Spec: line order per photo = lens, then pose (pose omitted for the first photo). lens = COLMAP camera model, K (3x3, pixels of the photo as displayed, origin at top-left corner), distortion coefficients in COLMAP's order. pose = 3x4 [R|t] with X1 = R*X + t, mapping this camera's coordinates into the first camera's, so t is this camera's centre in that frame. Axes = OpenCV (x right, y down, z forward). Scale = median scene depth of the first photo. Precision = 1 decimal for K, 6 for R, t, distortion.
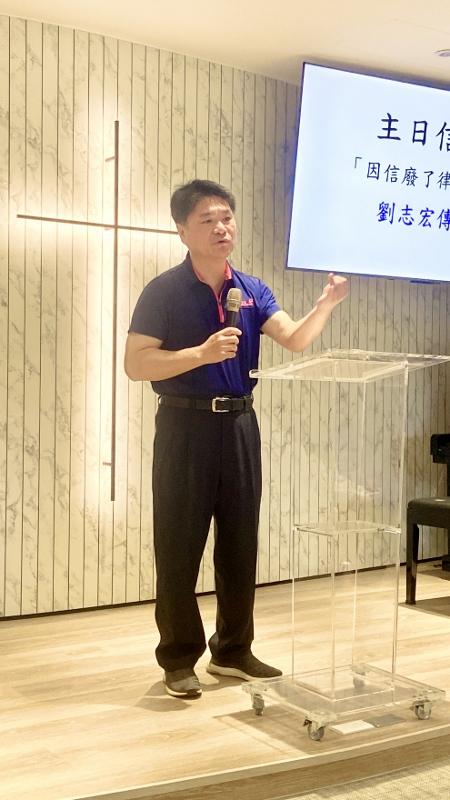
lens RADIAL K [[1086.6, 0, 225.7], [0, 1086.6, 425.6], [0, 0, 1]] dist [0.049462, 0.000000]
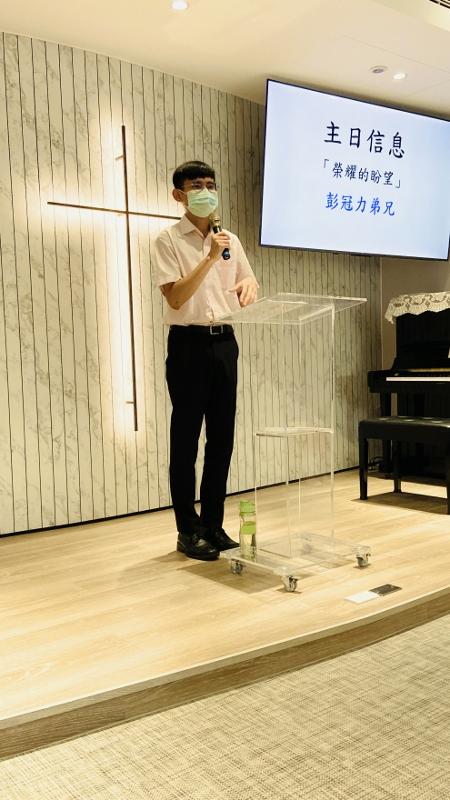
lens RADIAL K [[735.7, 0, 236.3], [0, 735.7, 419.6], [0, 0, 1]] dist [0.040992, 0.000000]
pose [[0.995948, -0.049828, 0.074870, -0.050043], [0.046724, 0.997996, 0.042662, 0.024363], [-0.076846, -0.038991, 0.996280, 0.131274]]
